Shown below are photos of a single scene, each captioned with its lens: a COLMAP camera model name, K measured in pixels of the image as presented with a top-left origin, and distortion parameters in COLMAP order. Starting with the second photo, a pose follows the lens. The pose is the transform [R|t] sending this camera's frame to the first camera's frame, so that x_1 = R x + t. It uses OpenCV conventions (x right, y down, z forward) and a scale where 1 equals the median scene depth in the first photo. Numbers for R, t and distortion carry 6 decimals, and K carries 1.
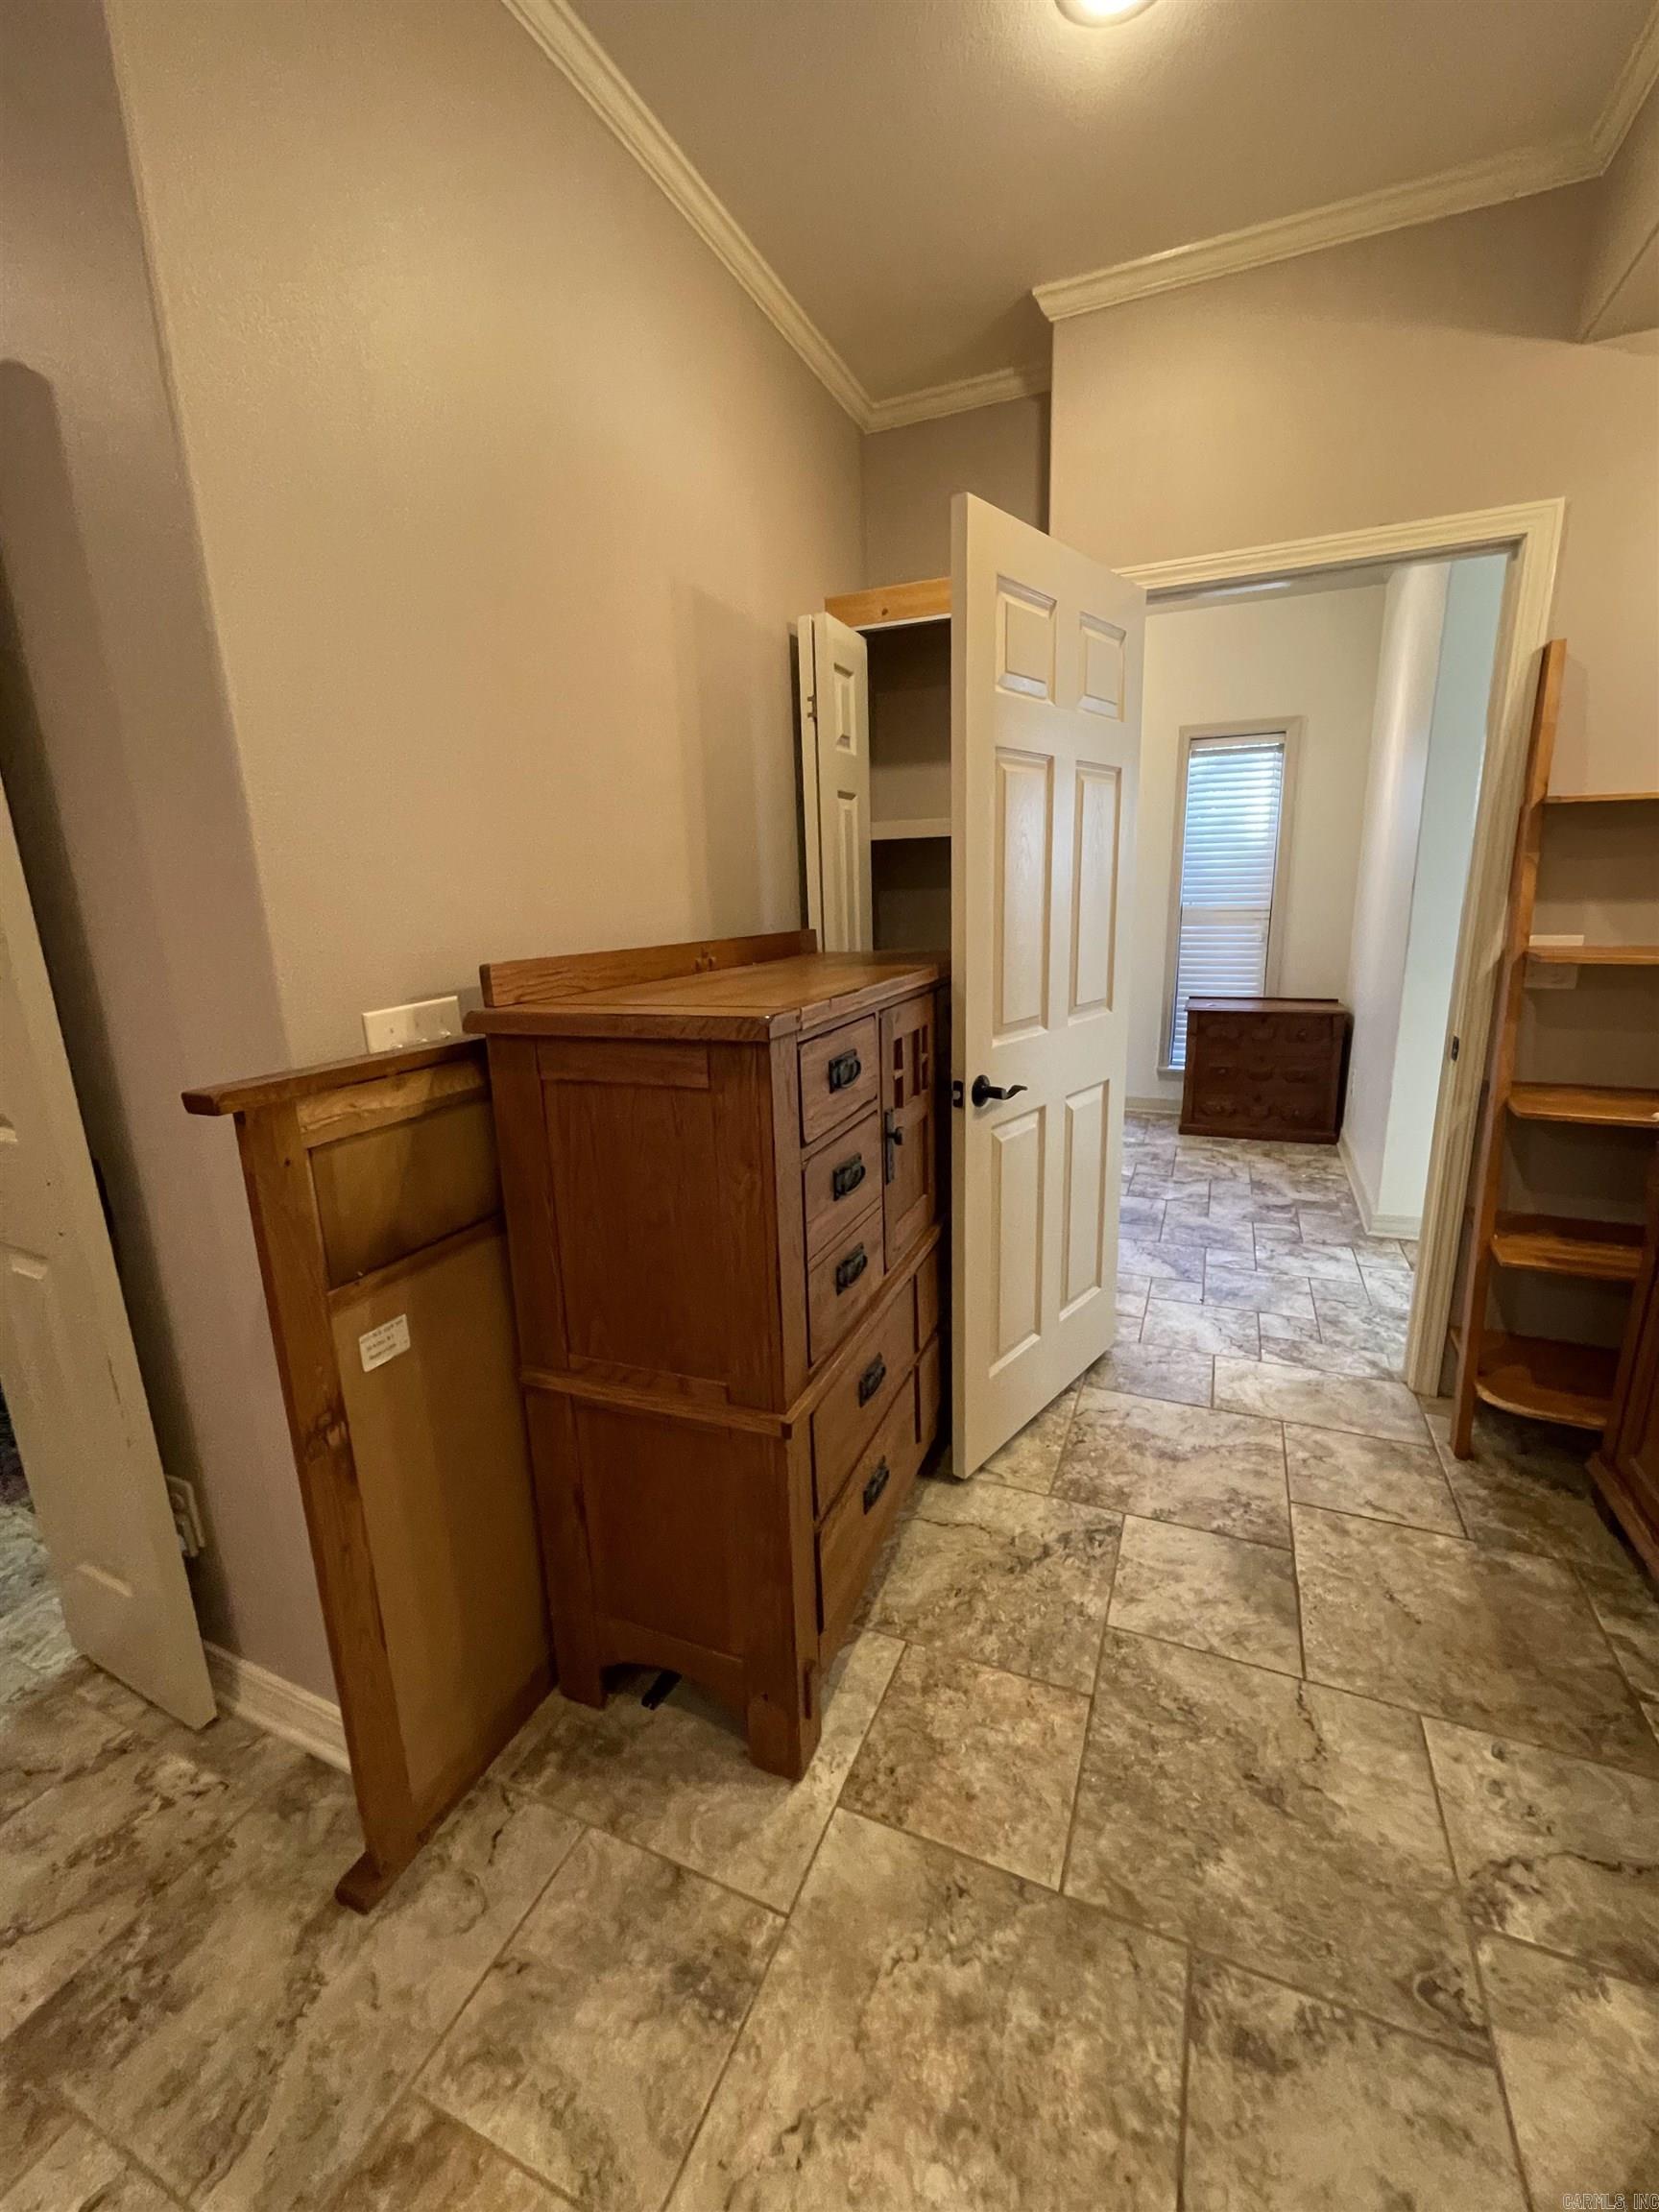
lens RADIAL K [[903.4, 0, 842.0], [0, 903.4, 1102.2], [0, 0, 1]] dist [-0.000956, 0.000431]
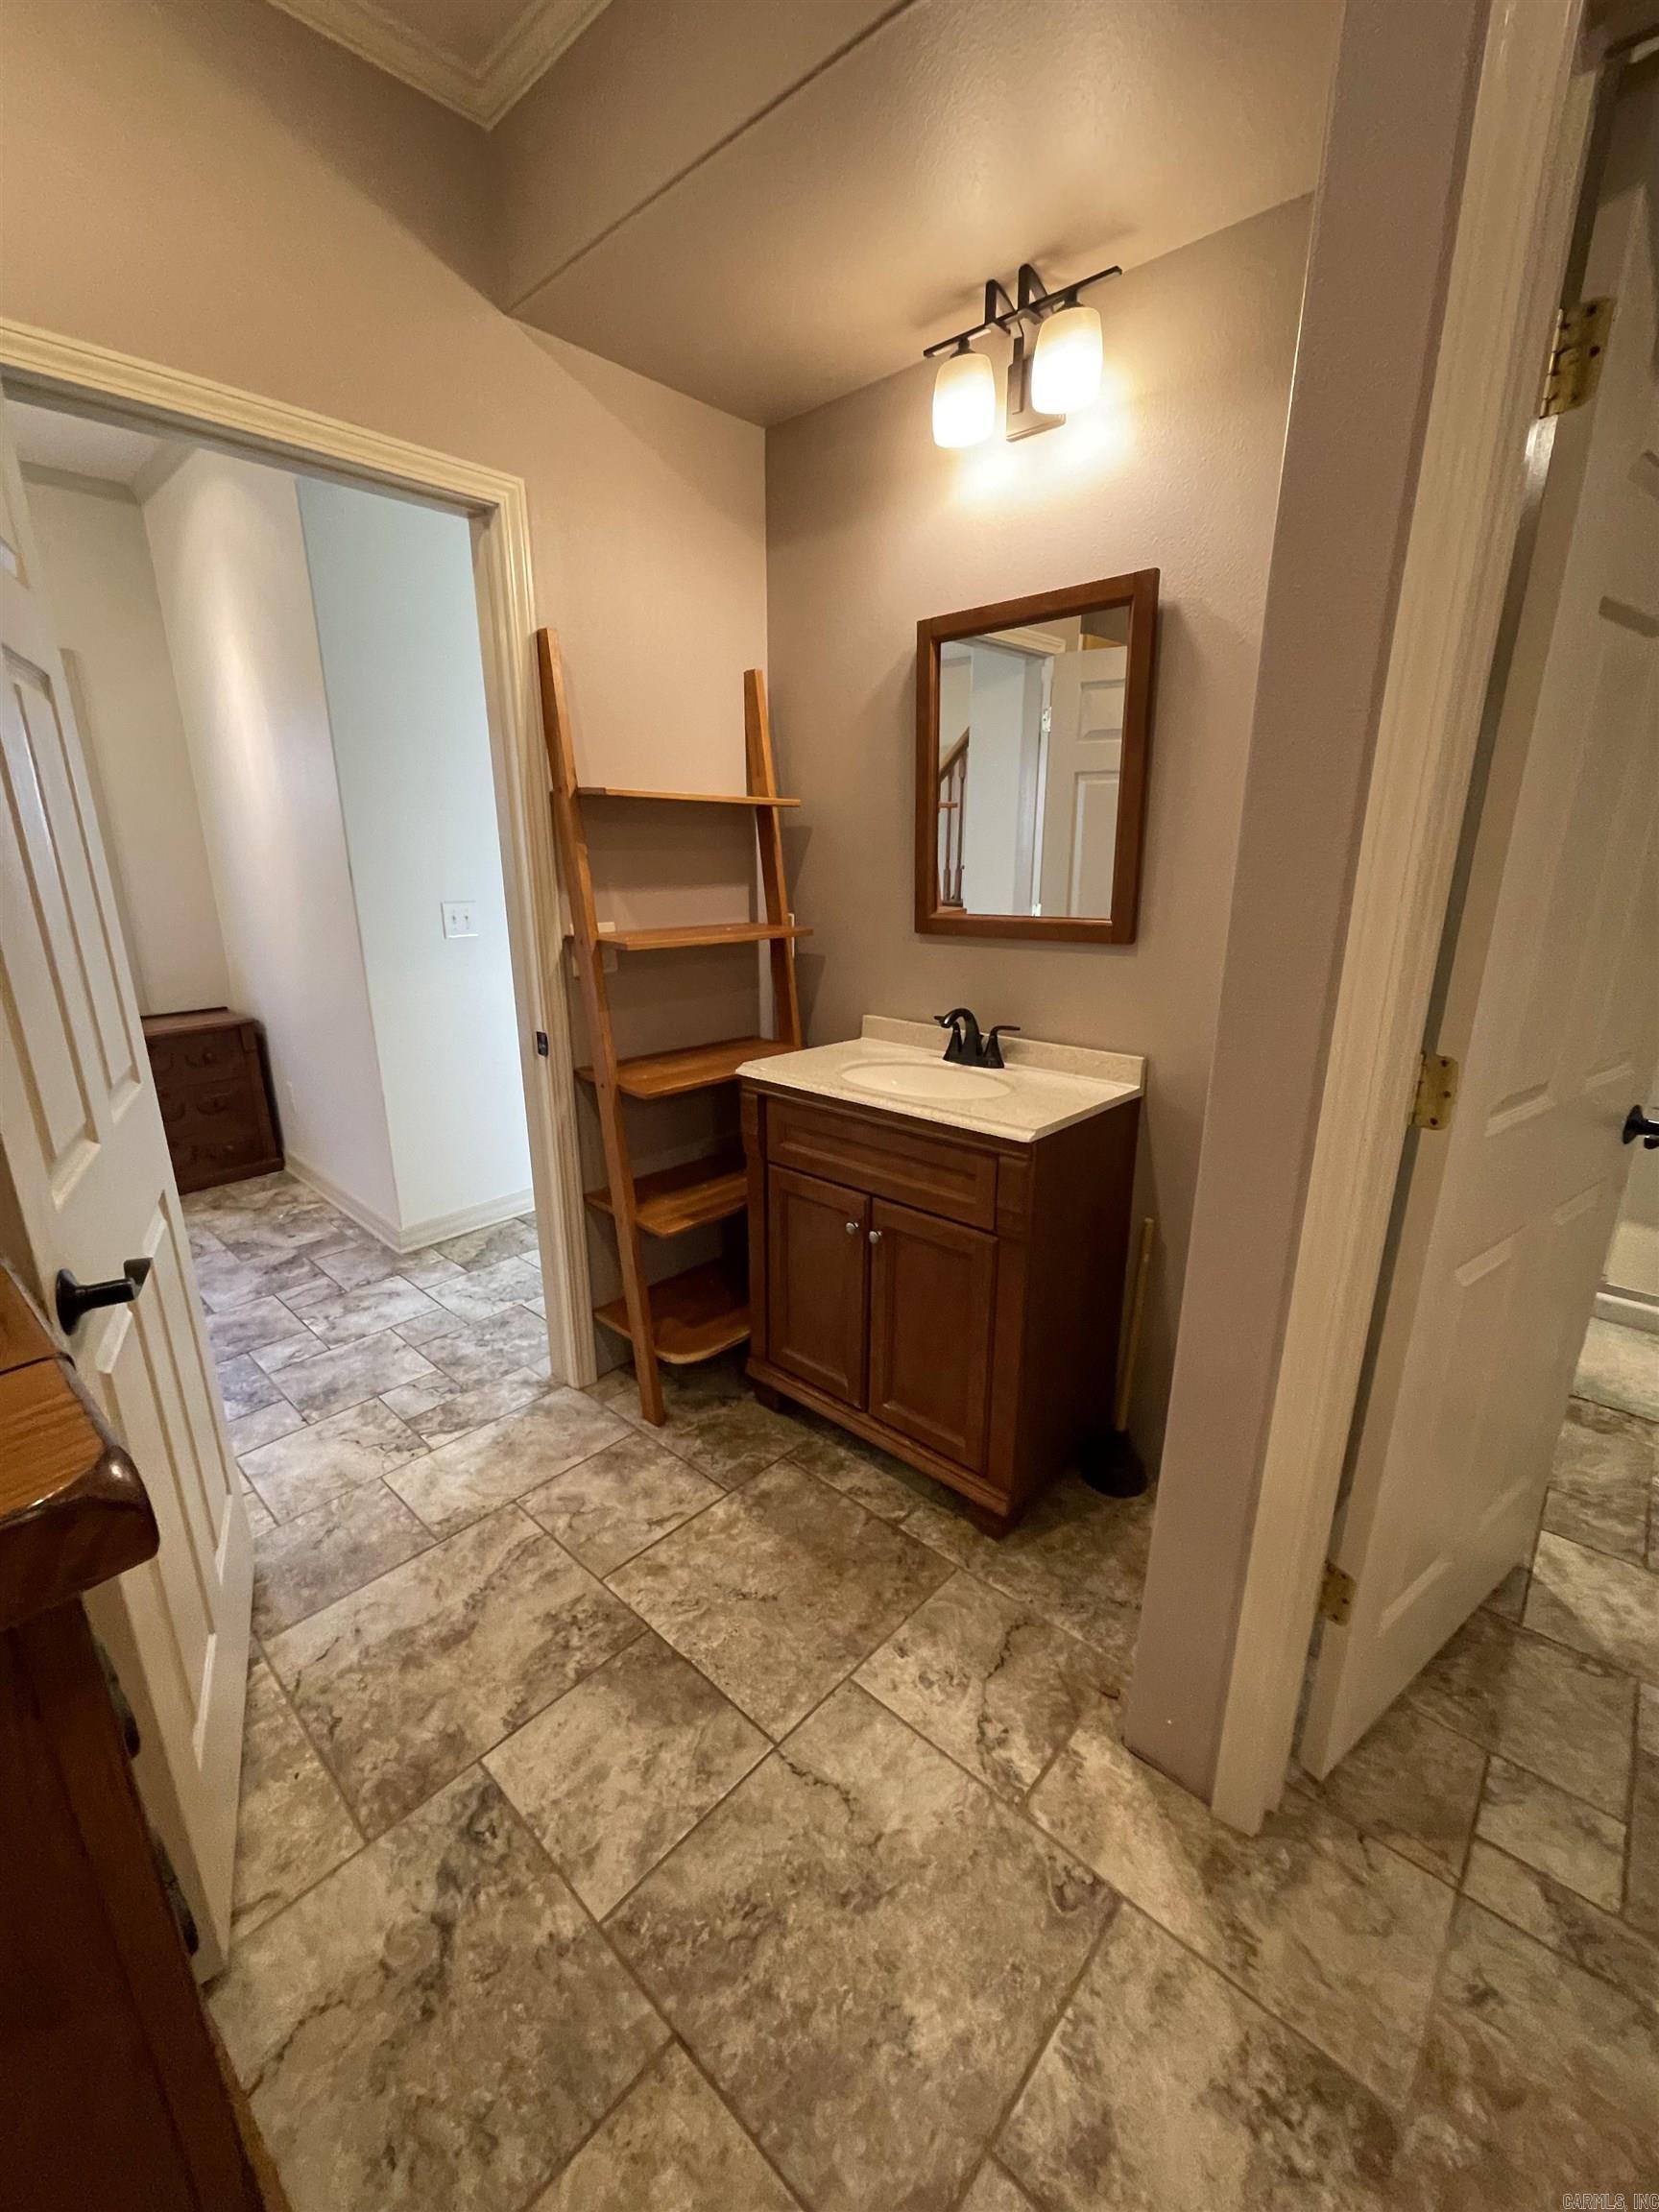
lens RADIAL K [[903.4, 0, 828.2], [0, 903.4, 1094.1], [0, 0, 1]] dist [-0.000956, 0.000431]
pose [[0.338393, -0.221079, 0.914666, -0.124687], [0.214240, 0.964584, 0.153883, -0.098183], [-0.916292, 0.143885, 0.373773, 0.400837]]
